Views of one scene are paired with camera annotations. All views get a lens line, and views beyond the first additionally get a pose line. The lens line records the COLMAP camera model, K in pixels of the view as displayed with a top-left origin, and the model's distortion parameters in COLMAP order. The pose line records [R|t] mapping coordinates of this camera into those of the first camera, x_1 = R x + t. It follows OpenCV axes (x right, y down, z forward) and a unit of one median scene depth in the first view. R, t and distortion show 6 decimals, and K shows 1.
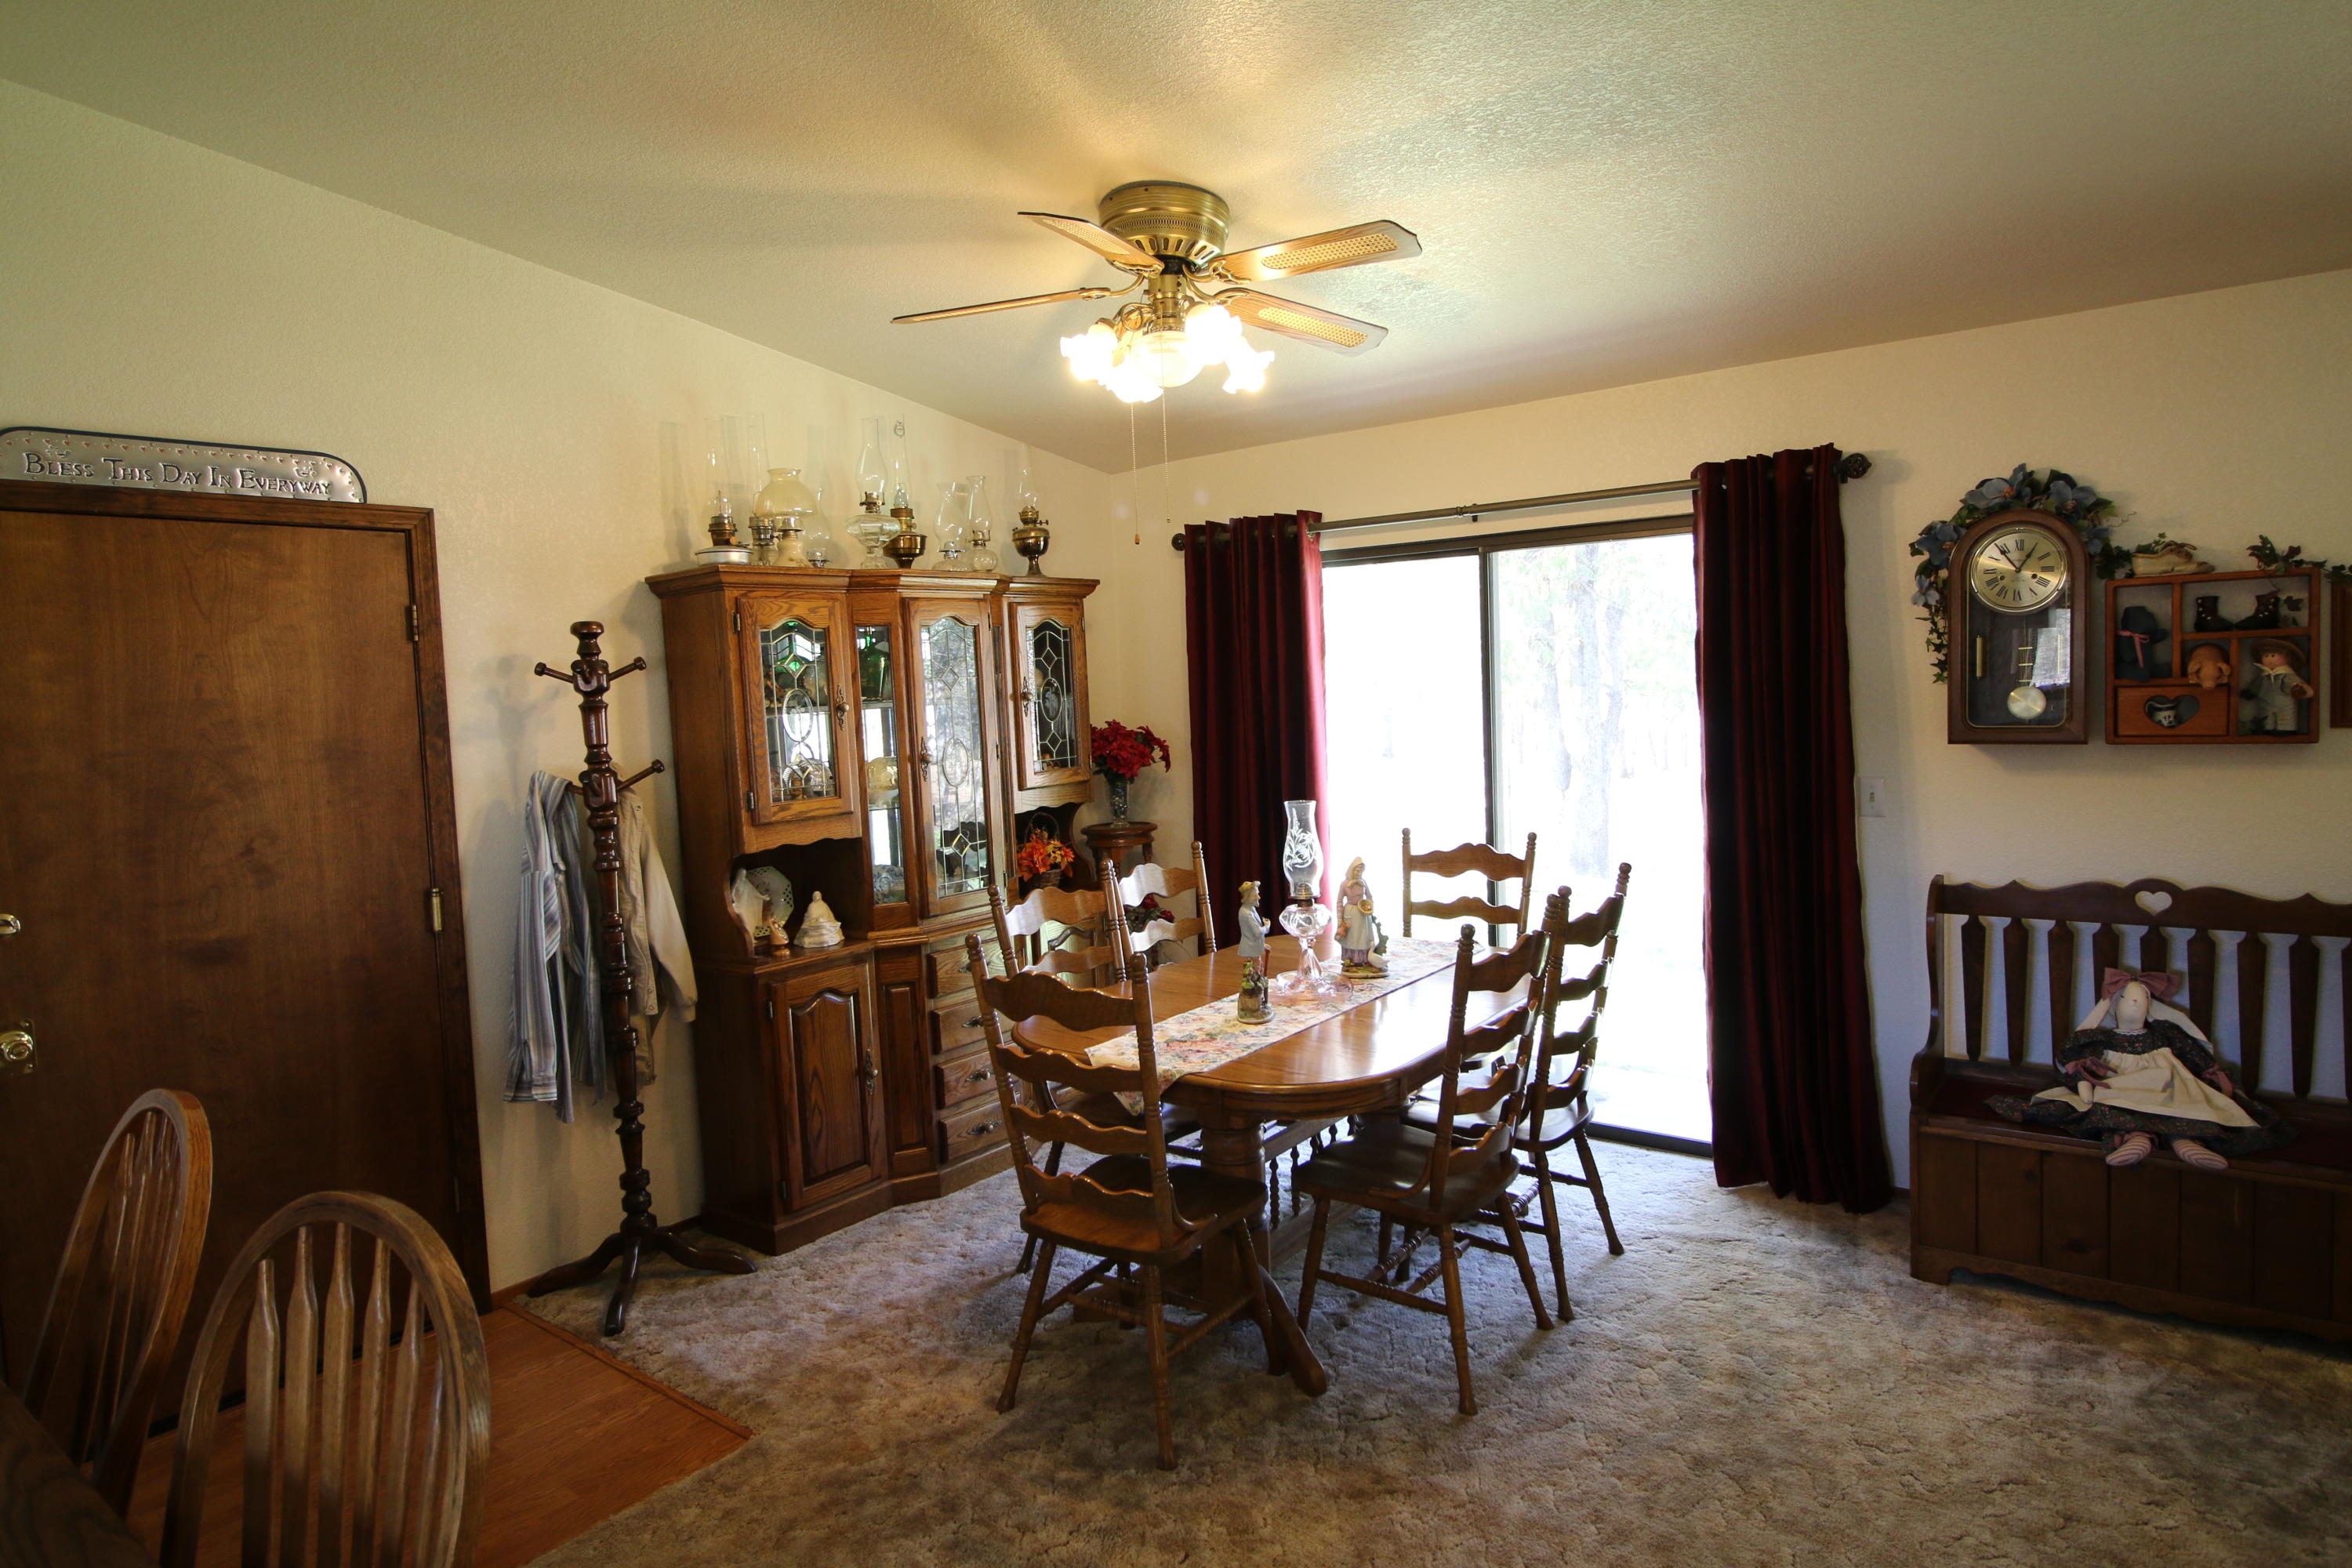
lens RADIAL K [[1403.5, 0, 1176.0], [0, 1403.5, 784.0], [0, 0, 1]] dist [0.022011, 0.000594]
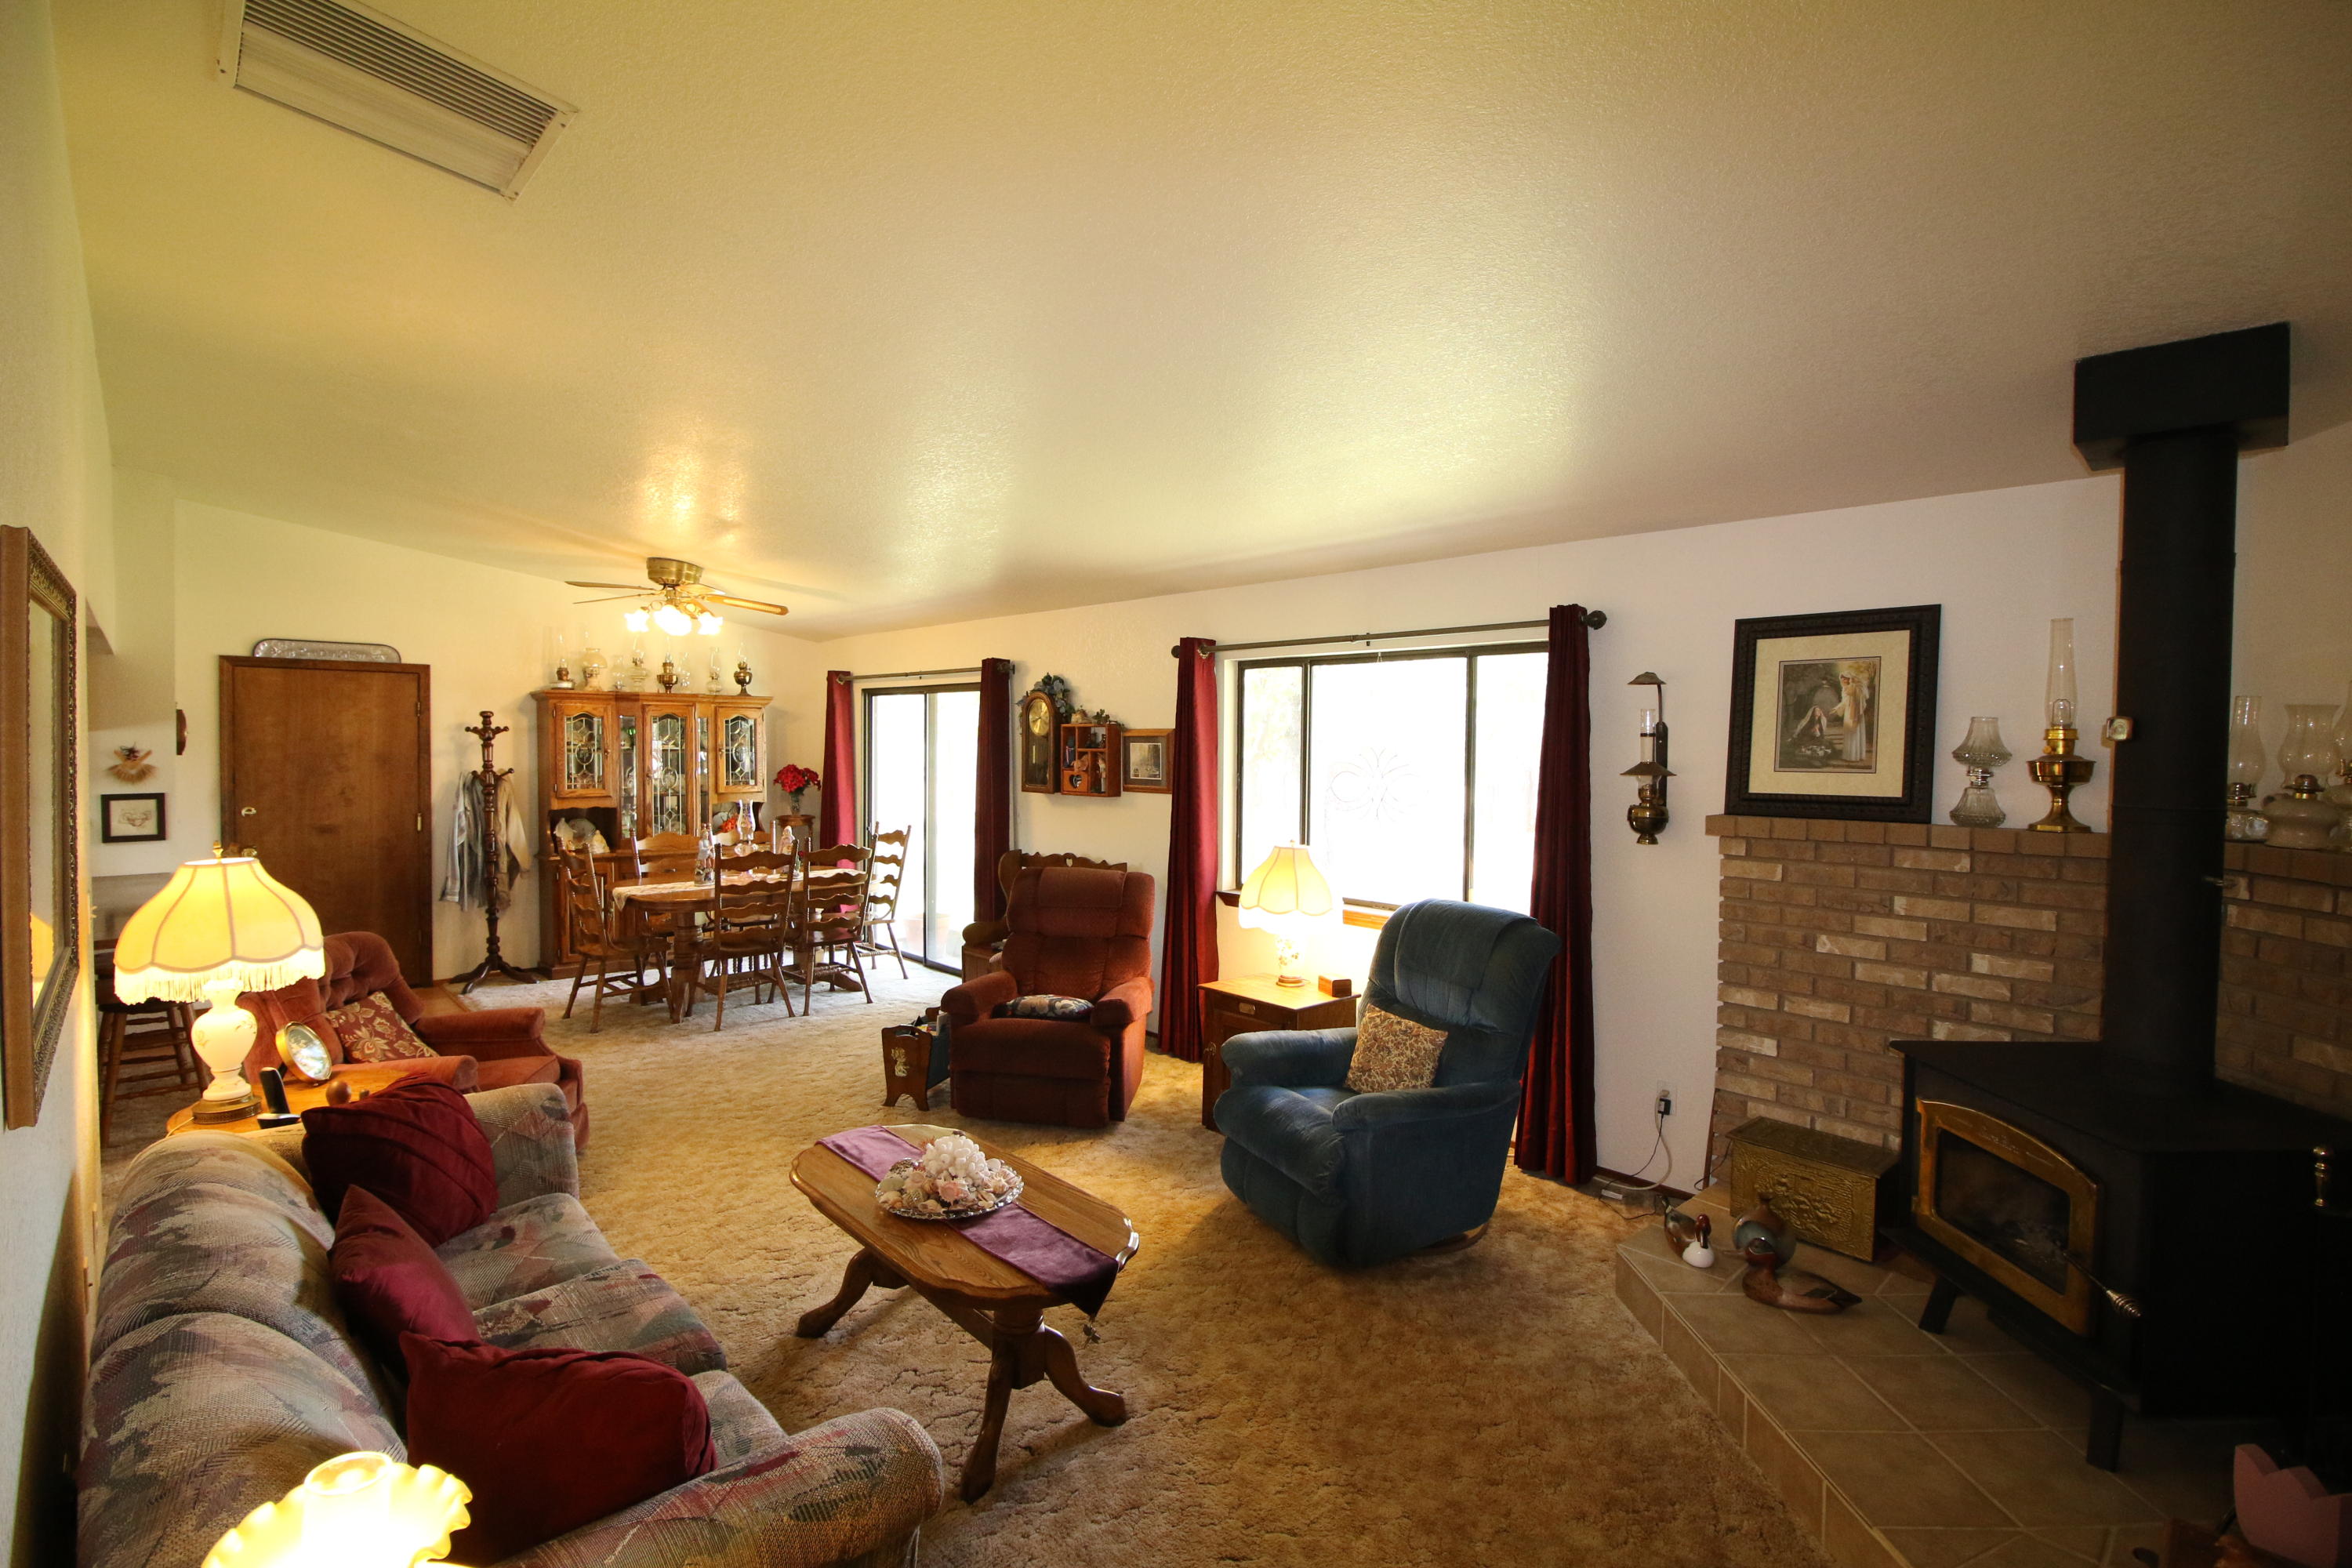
lens RADIAL K [[1117.1, 0, 1176.0], [0, 1117.1, 784.0], [0, 0, 1]] dist [-0.000225, -0.000712]
pose [[0.987537, 0.054964, -0.147480, 1.074702], [-0.060317, 0.997664, -0.032074, 0.003253], [0.145373, 0.040570, 0.988545, -0.761020]]
